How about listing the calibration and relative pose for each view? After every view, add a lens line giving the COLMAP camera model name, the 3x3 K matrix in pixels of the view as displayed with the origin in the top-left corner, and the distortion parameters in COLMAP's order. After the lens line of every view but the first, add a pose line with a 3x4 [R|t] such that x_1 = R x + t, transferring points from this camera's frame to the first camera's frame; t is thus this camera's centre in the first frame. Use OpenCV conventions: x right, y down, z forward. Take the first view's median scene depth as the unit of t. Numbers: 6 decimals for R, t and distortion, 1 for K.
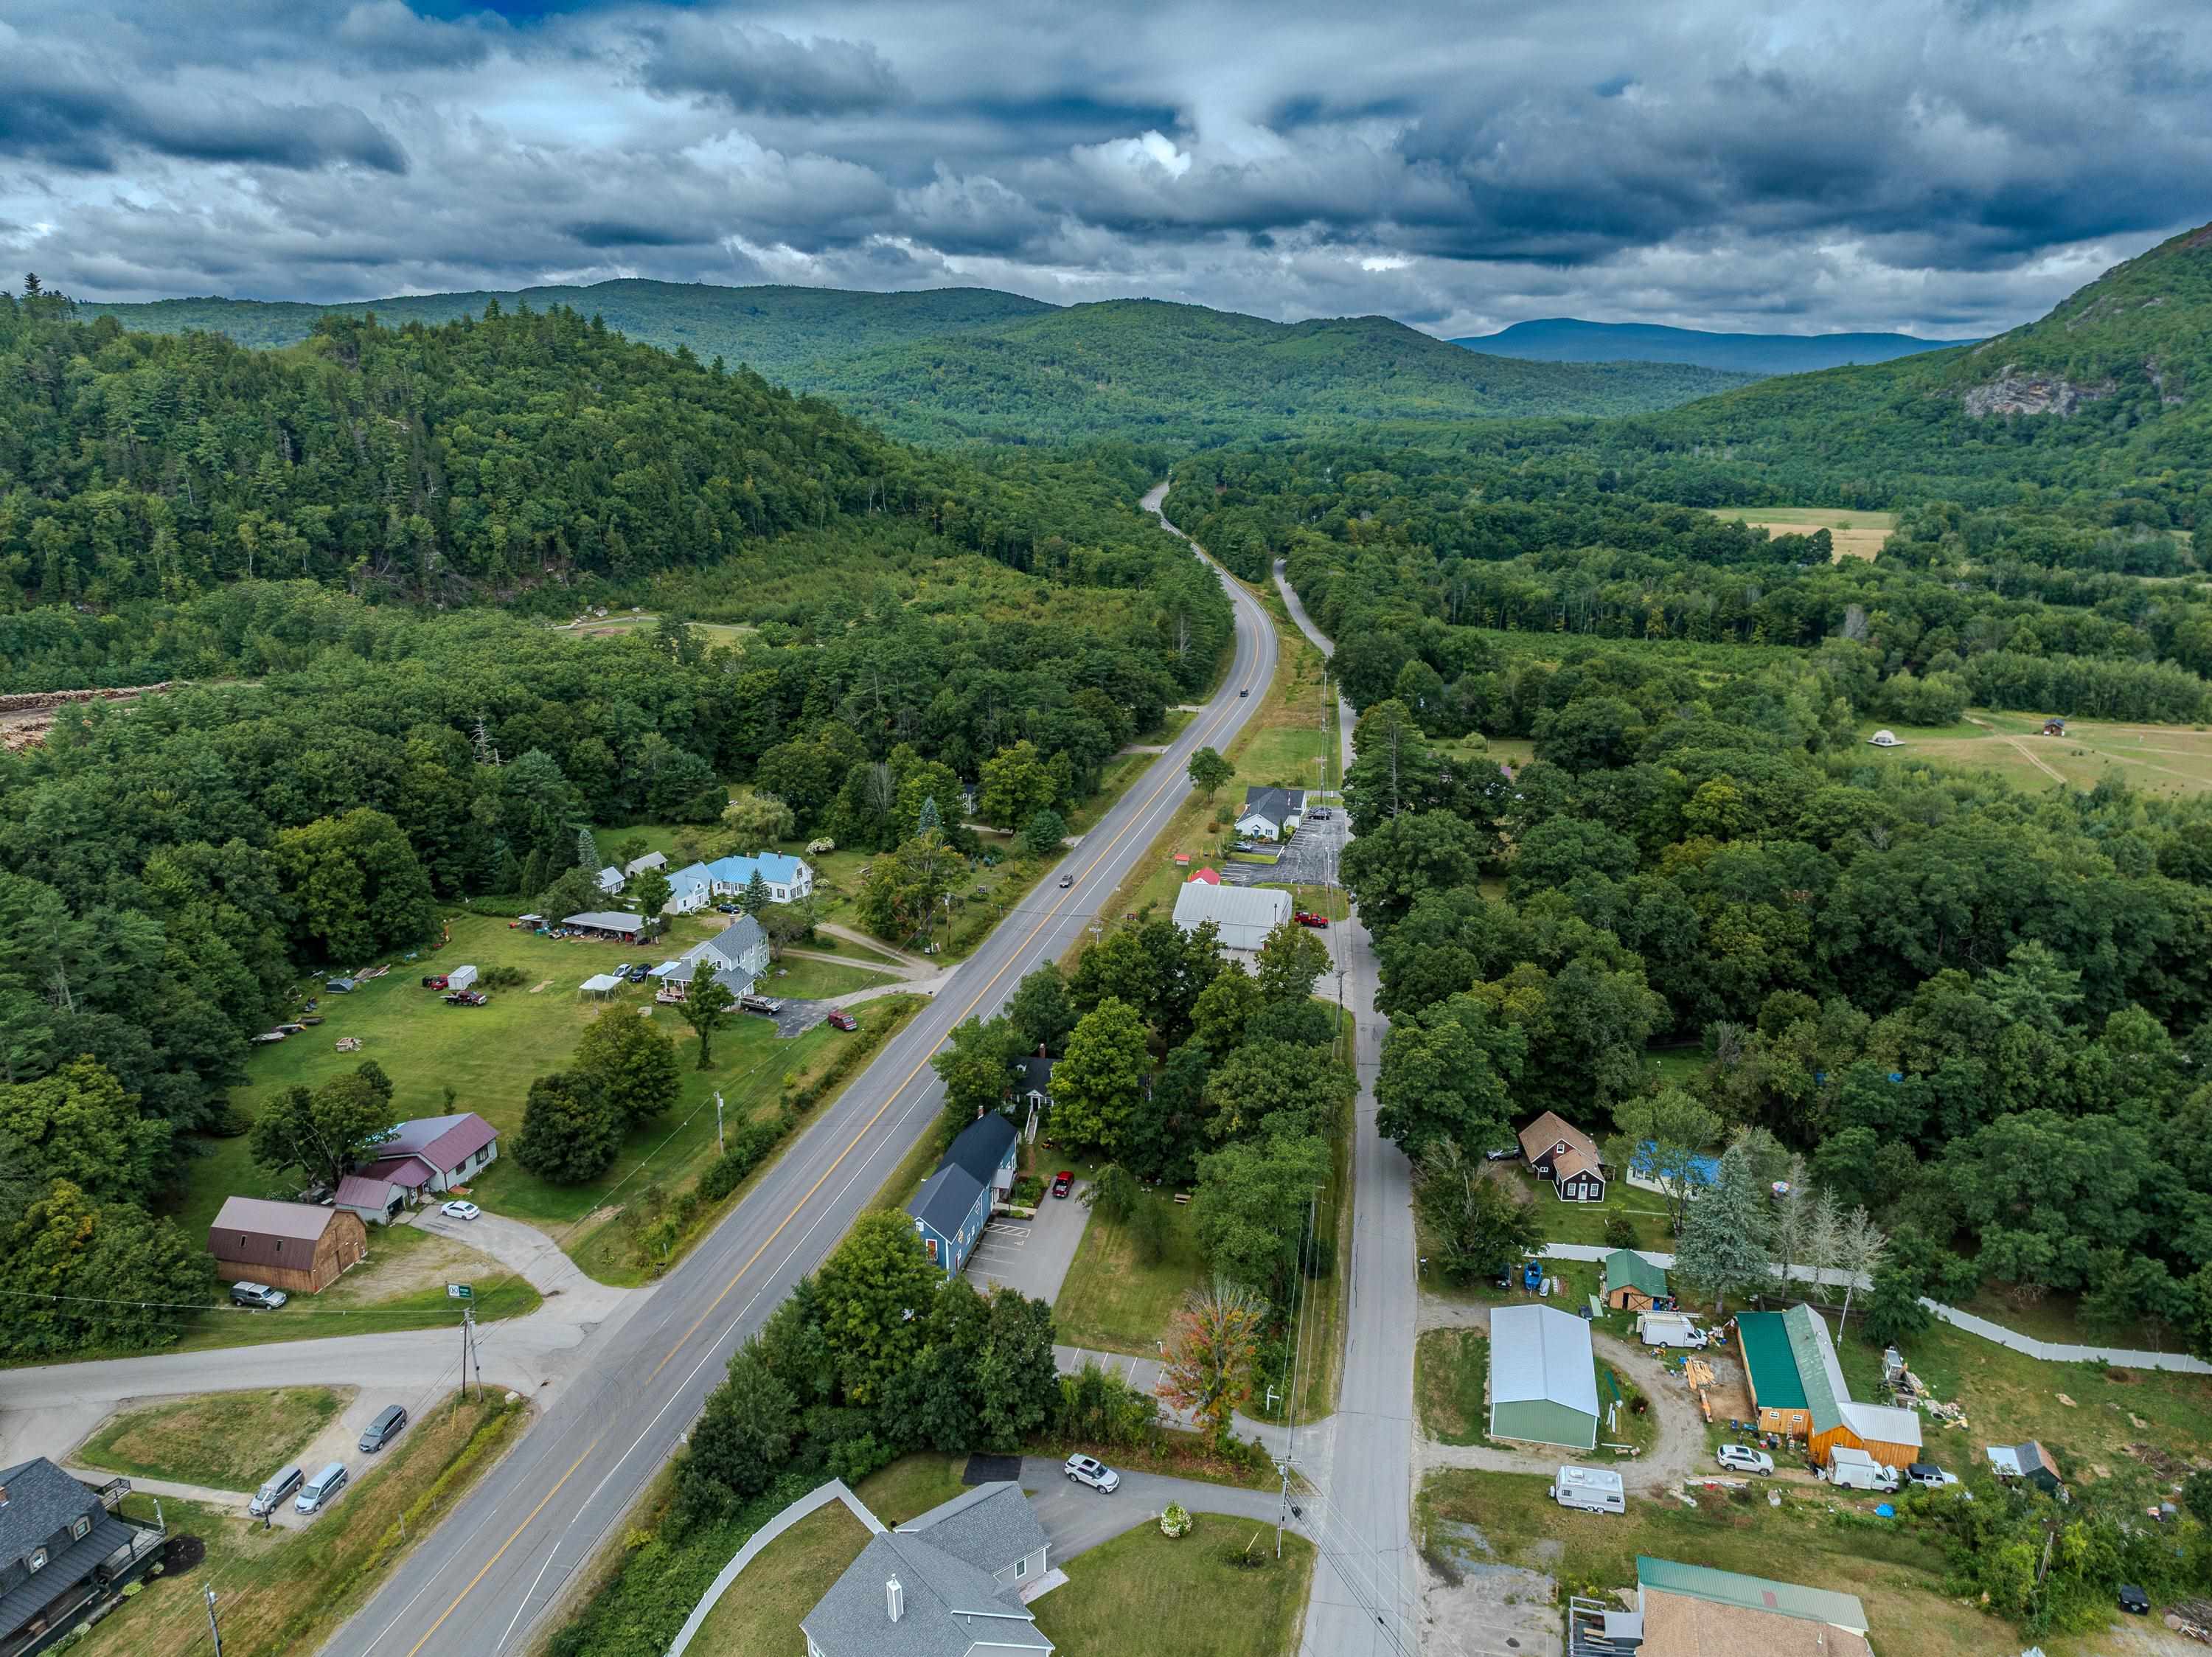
lens RADIAL K [[1568.8, 0, 1106.0], [0, 1568.8, 828.5], [0, 0, 1]] dist [-0.003300, -0.028775]
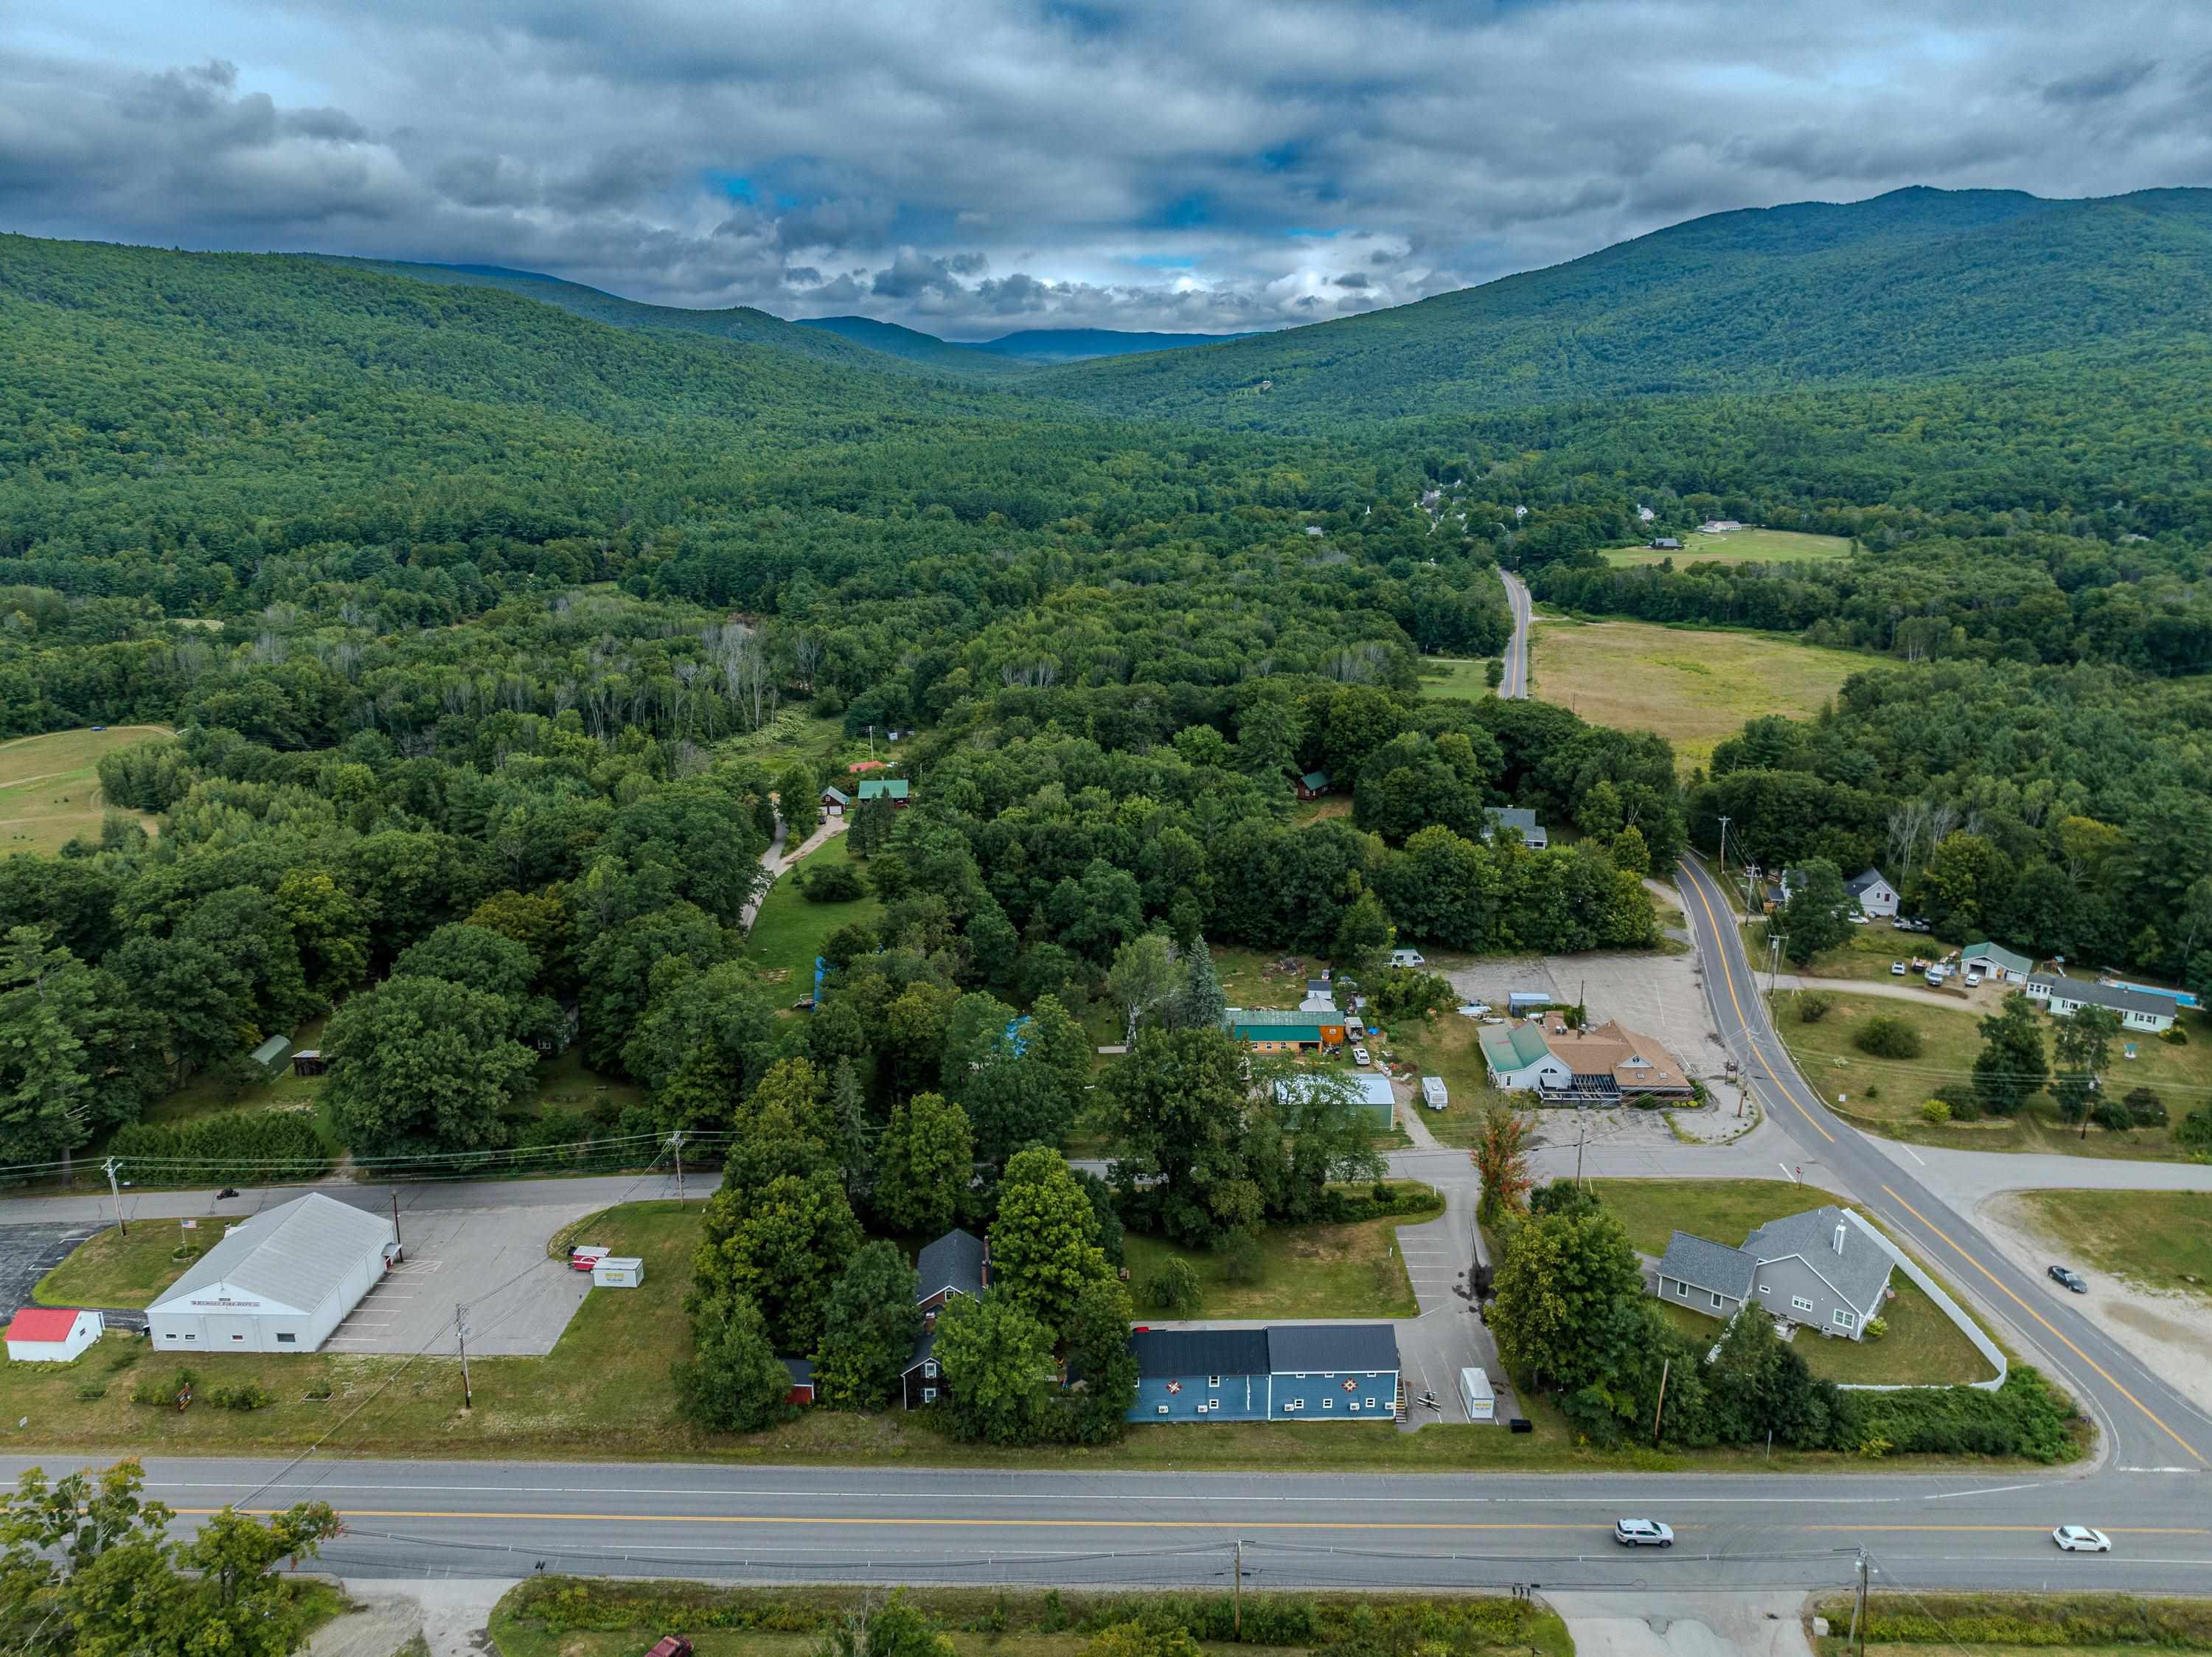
lens RADIAL K [[1568.8, 0, 1106.0], [0, 1568.8, 828.5], [0, 0, 1]] dist [-0.003300, -0.028775]
pose [[-0.222851, -0.262994, 0.938707, -0.854214], [0.271607, 0.908043, 0.318883, -0.346133], [-0.936252, 0.326023, -0.130927, 1.173575]]
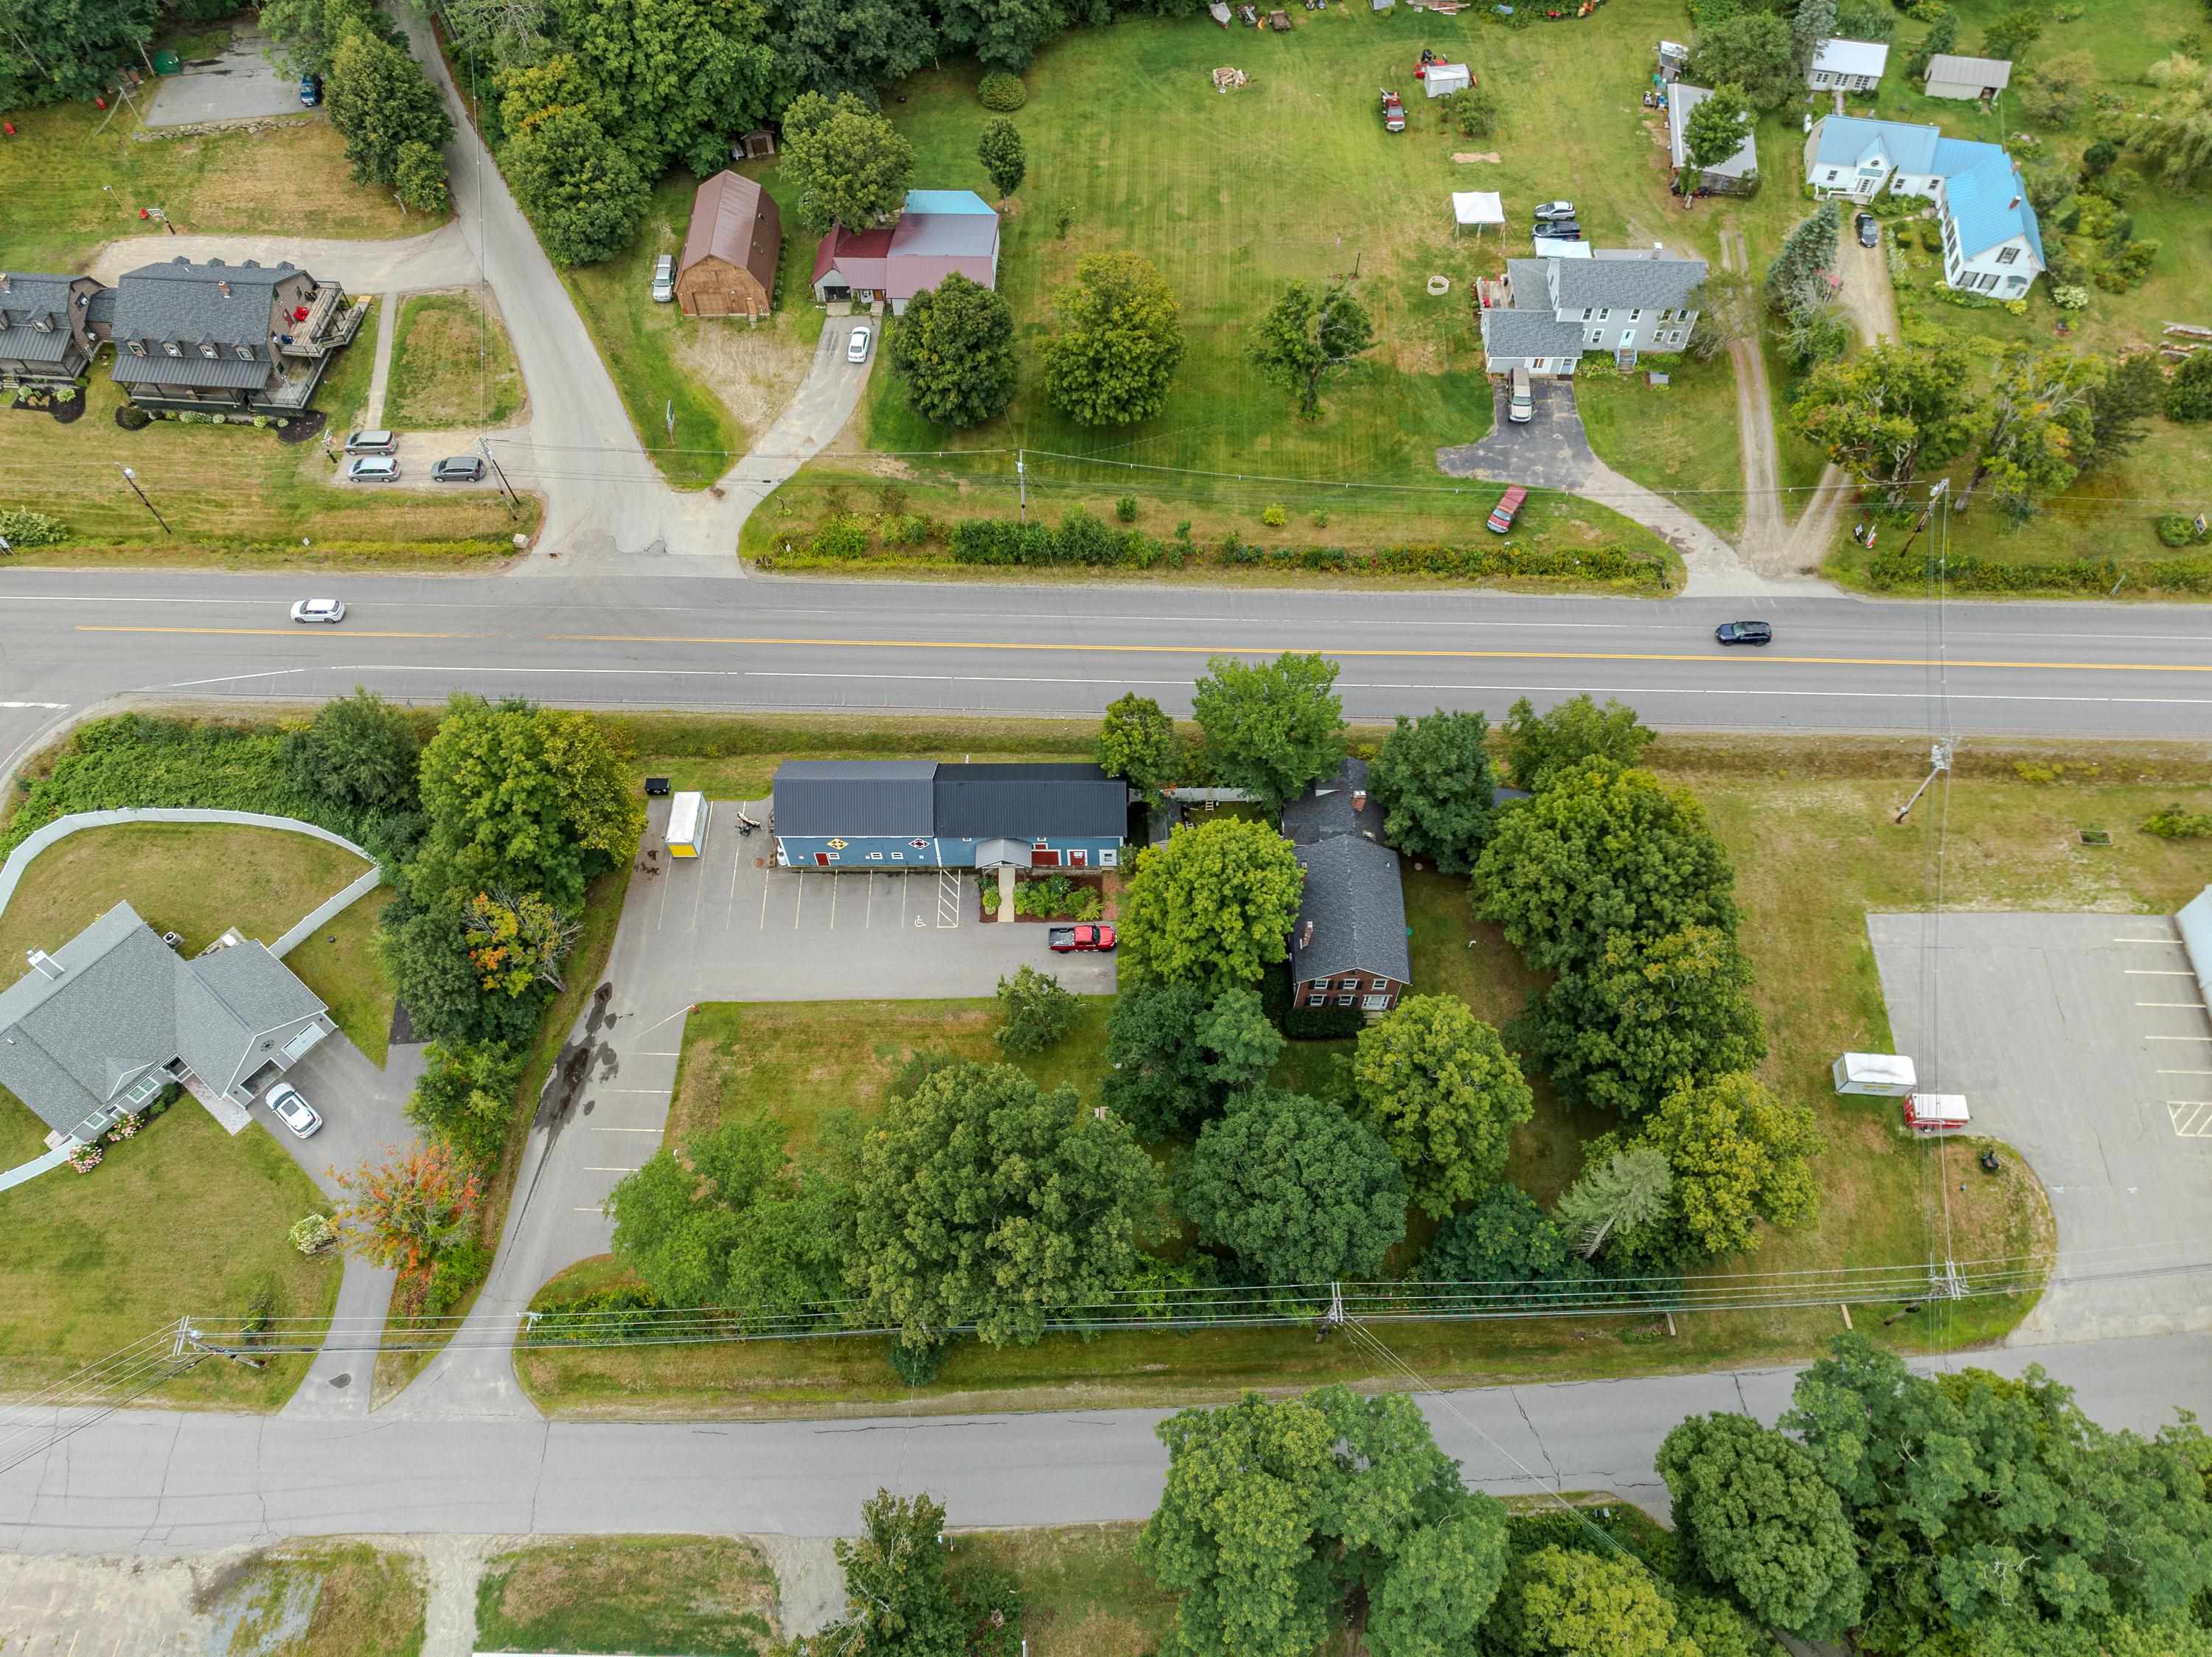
lens RADIAL K [[1498.7, 0, 1098.9], [0, 1498.7, 861.8], [0, 0, 1]] dist [-0.013638, 0.002195]
pose [[0.208562, 0.839502, -0.501735, 0.288254], [-0.255943, 0.541988, 0.800463, -0.318820], [0.943926, -0.038530, 0.327902, 0.910325]]
